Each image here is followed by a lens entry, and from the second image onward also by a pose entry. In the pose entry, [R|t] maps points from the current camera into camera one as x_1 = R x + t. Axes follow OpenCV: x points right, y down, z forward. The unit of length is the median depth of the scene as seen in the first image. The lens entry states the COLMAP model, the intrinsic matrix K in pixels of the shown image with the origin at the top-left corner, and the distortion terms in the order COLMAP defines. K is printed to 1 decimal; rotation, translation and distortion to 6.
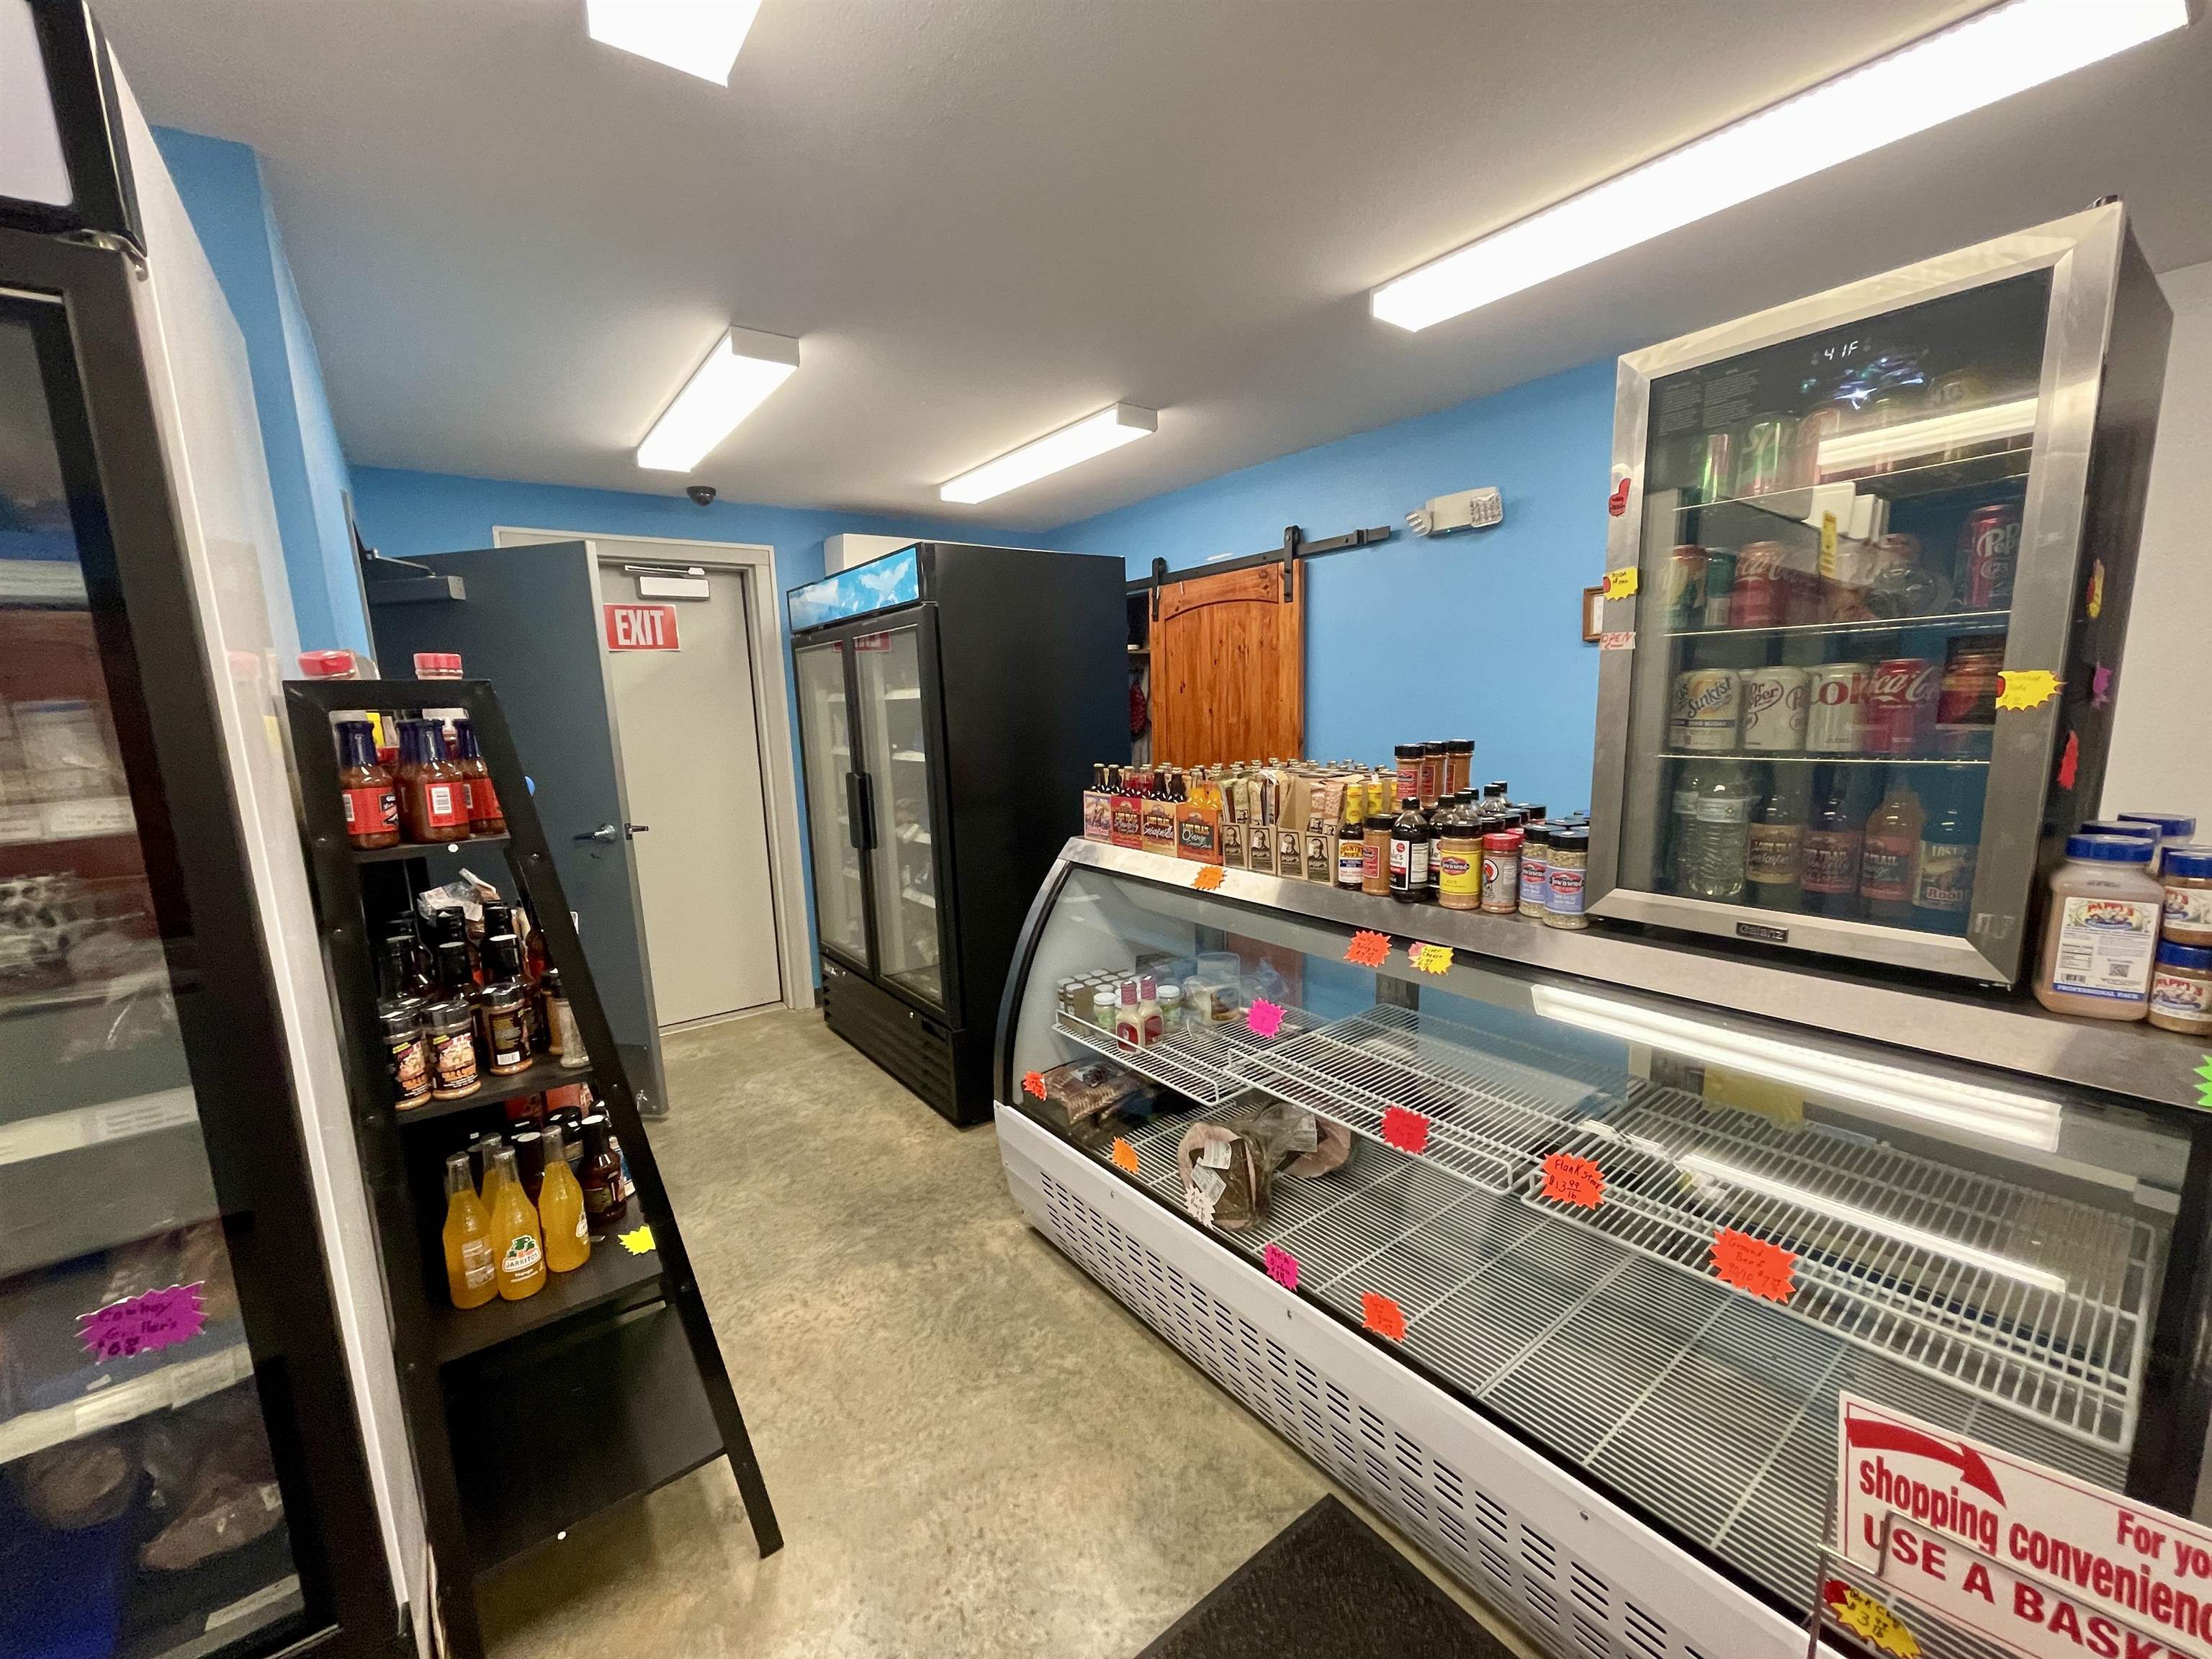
lens RADIAL K [[885.6, 0, 1108.9], [0, 885.6, 833.6], [0, 0, 1]] dist [-0.008003, 0.000656]
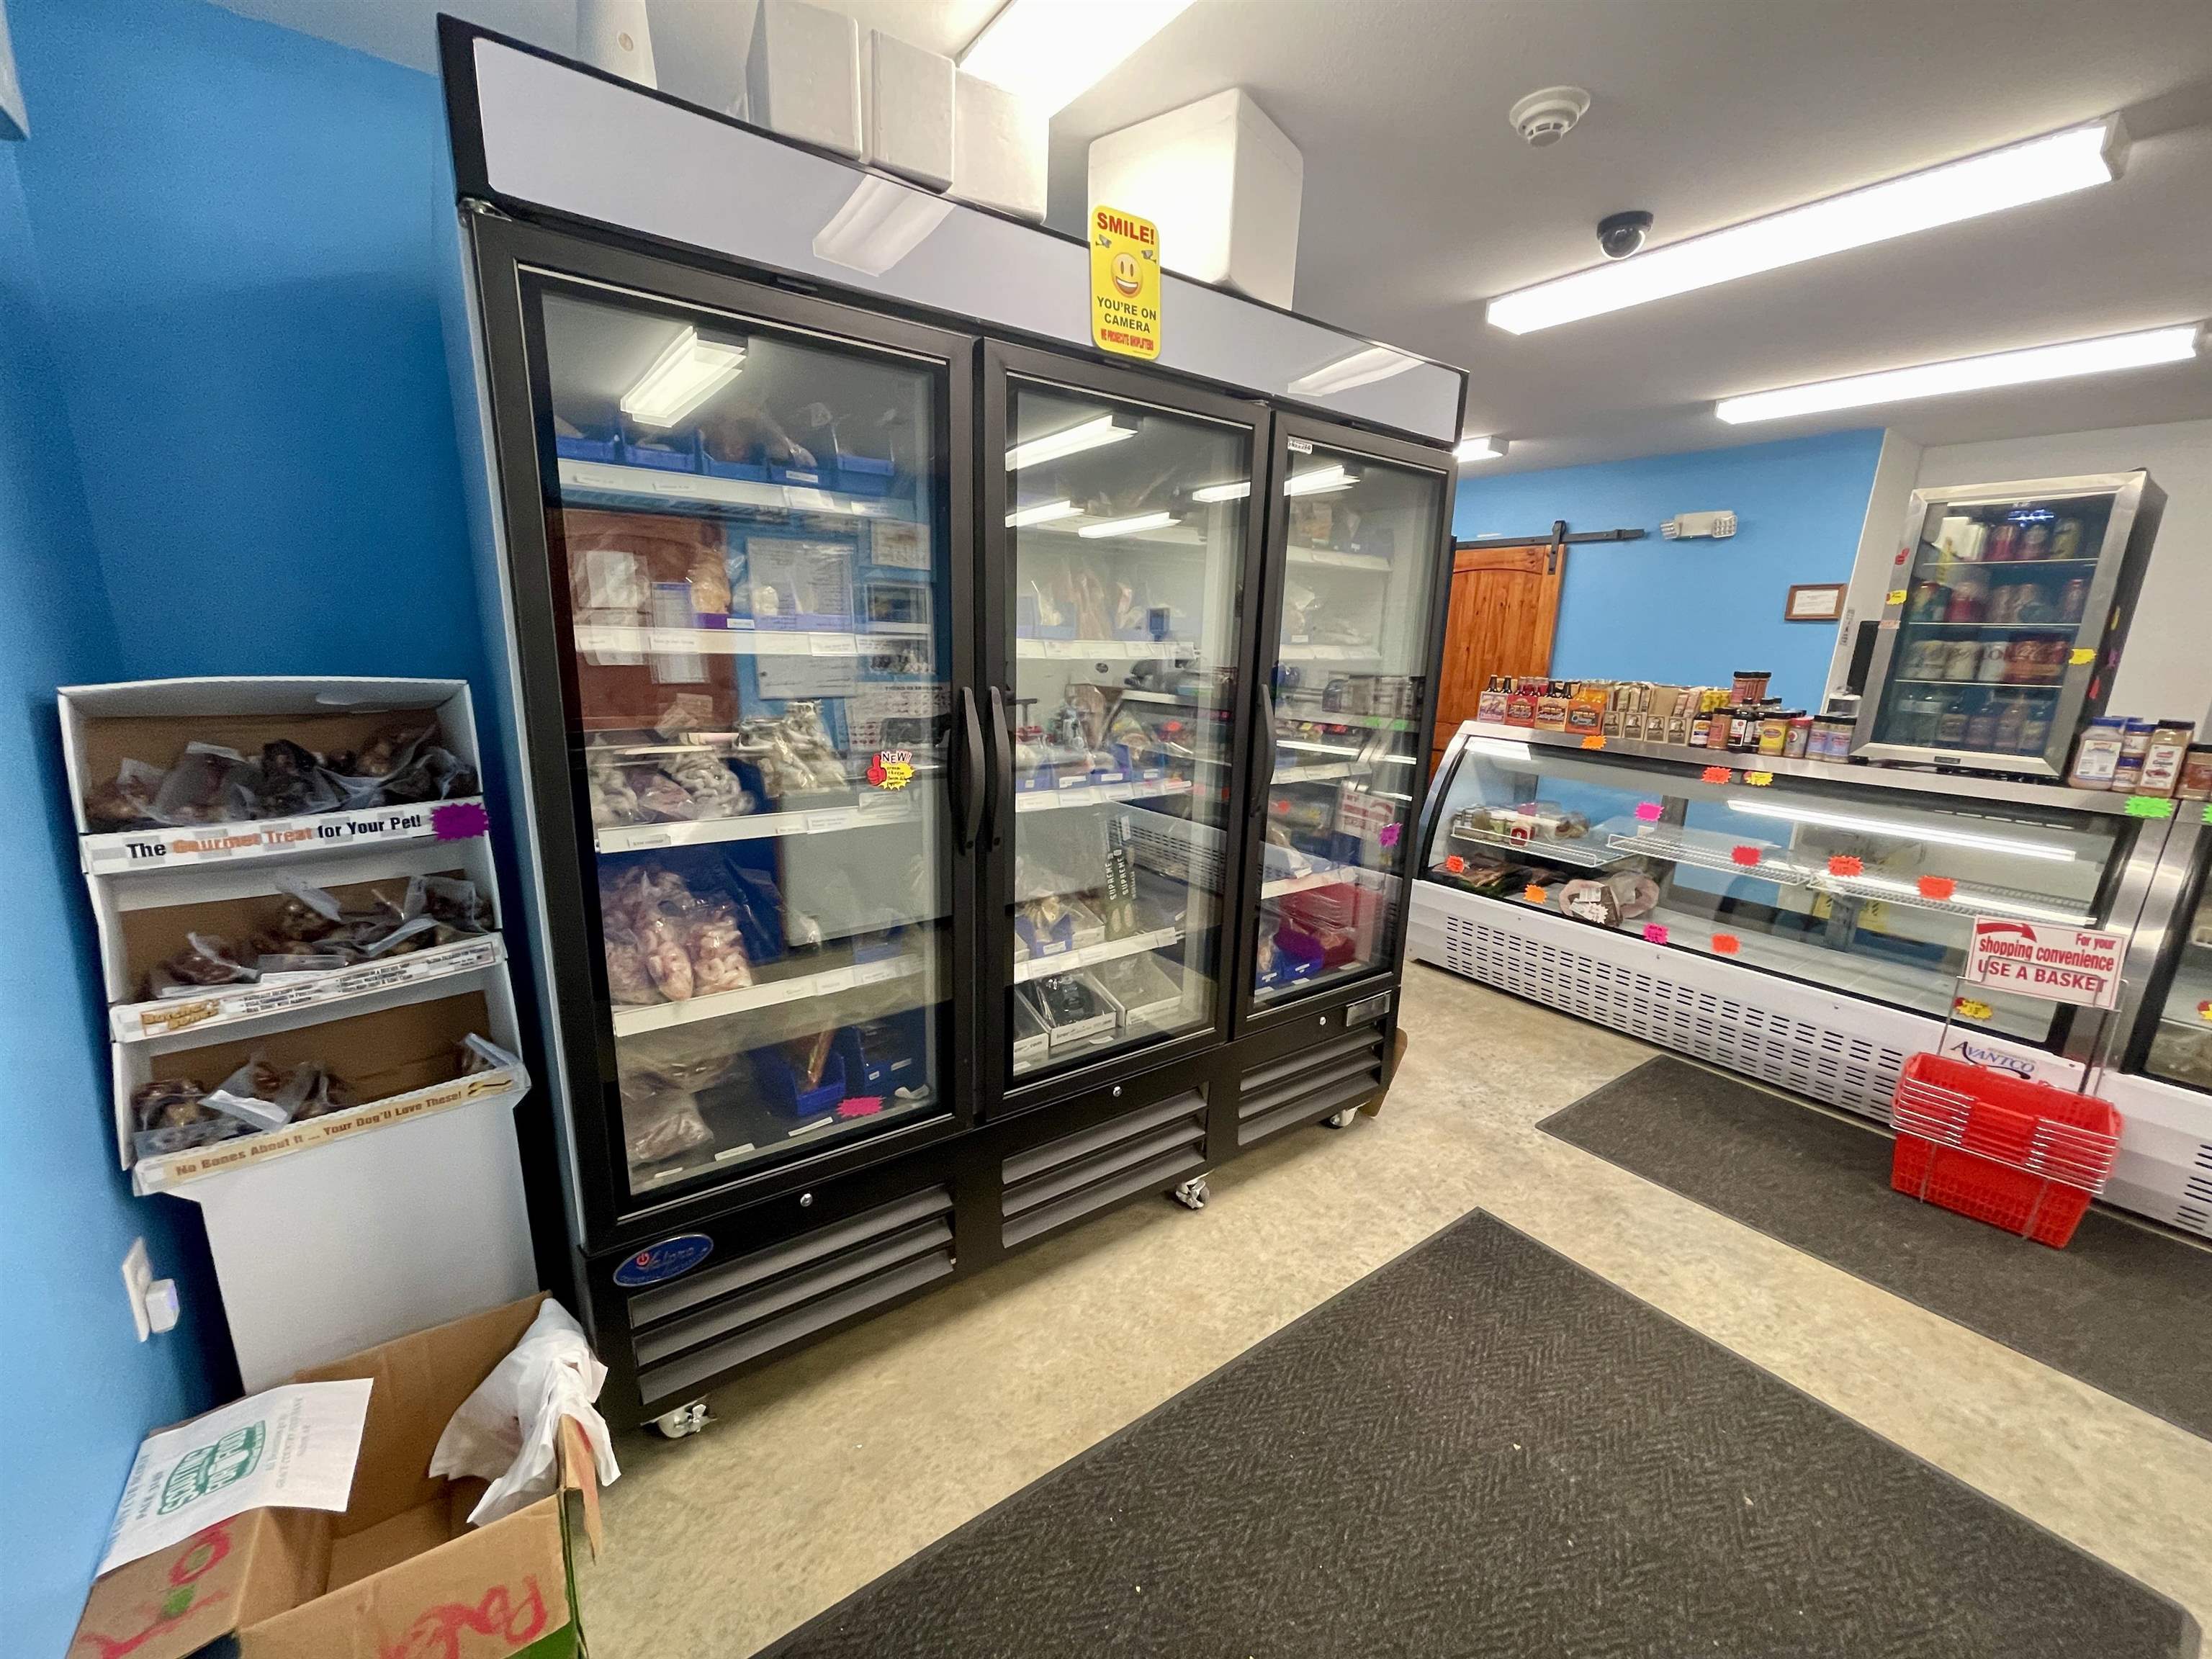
lens RADIAL K [[885.6, 0, 1100.3], [0, 885.6, 834.6], [0, 0, 1]] dist [-0.008003, 0.000656]
pose [[0.997587, 0.068989, -0.007827, -1.025874], [-0.068269, 0.995171, 0.070532, 0.214973], [0.012655, -0.069827, 0.997479, -0.948853]]
